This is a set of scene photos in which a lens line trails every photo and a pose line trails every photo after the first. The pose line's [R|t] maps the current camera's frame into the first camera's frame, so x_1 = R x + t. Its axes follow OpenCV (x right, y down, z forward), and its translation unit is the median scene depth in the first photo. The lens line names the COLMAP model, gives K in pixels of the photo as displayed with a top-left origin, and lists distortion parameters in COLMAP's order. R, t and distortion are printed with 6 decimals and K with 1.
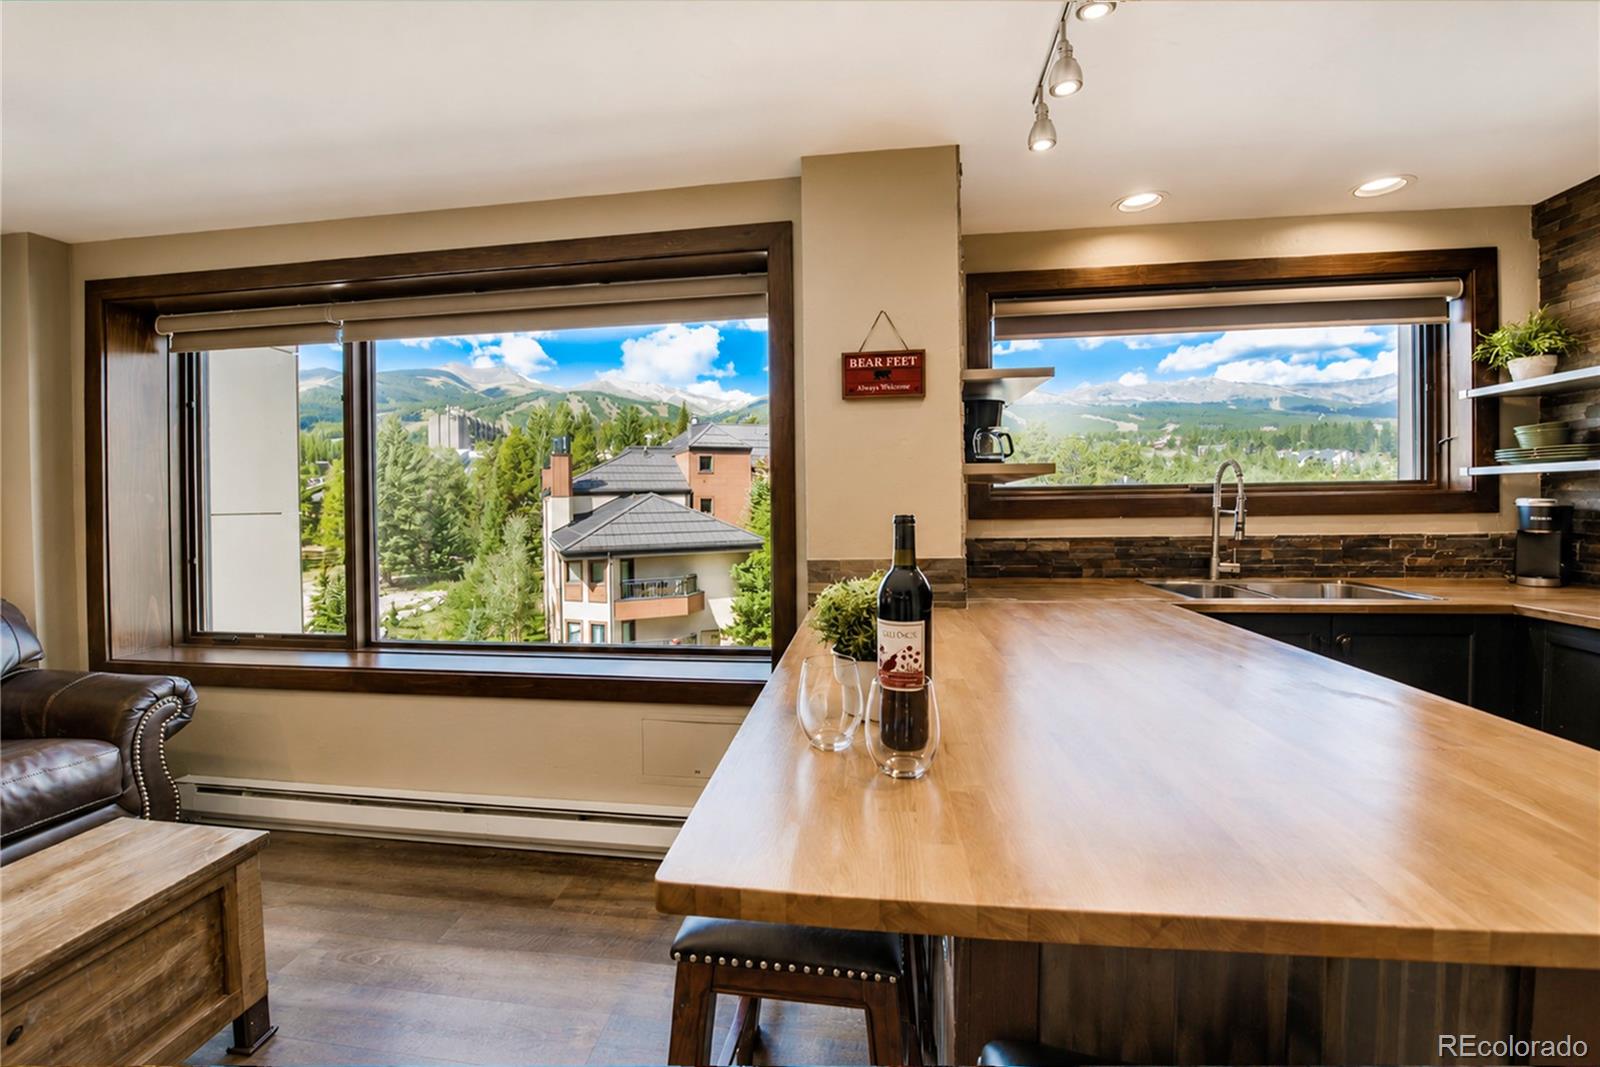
lens RADIAL K [[657.2, 0, 774.0], [0, 657.2, 516.7], [0, 0, 1]] dist [-0.042832, 0.007642]
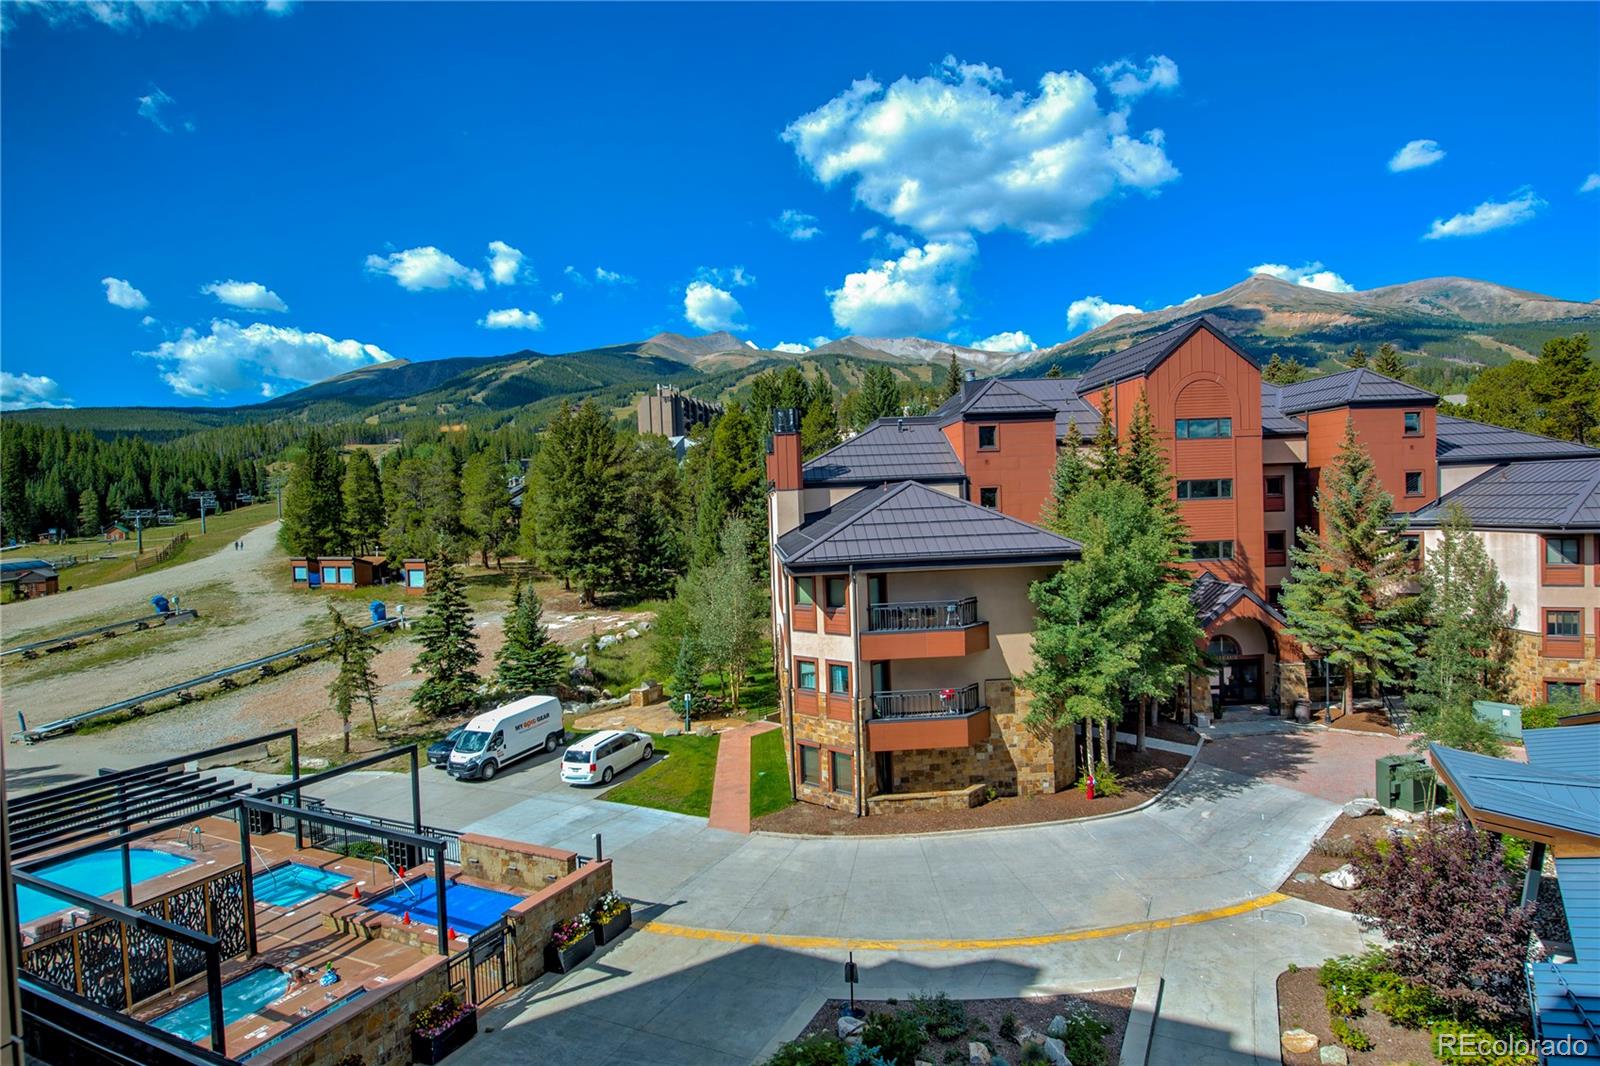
lens RADIAL K [[882.3, 0, 769.9], [0, 882.3, 533.8], [0, 0, 1]] dist [0.004149, 0.000374]
pose [[0.941604, -0.010259, -0.336565, -0.176487], [0.017057, 0.999706, 0.017249, 0.031139], [0.336289, -0.021982, 0.941502, 0.965260]]
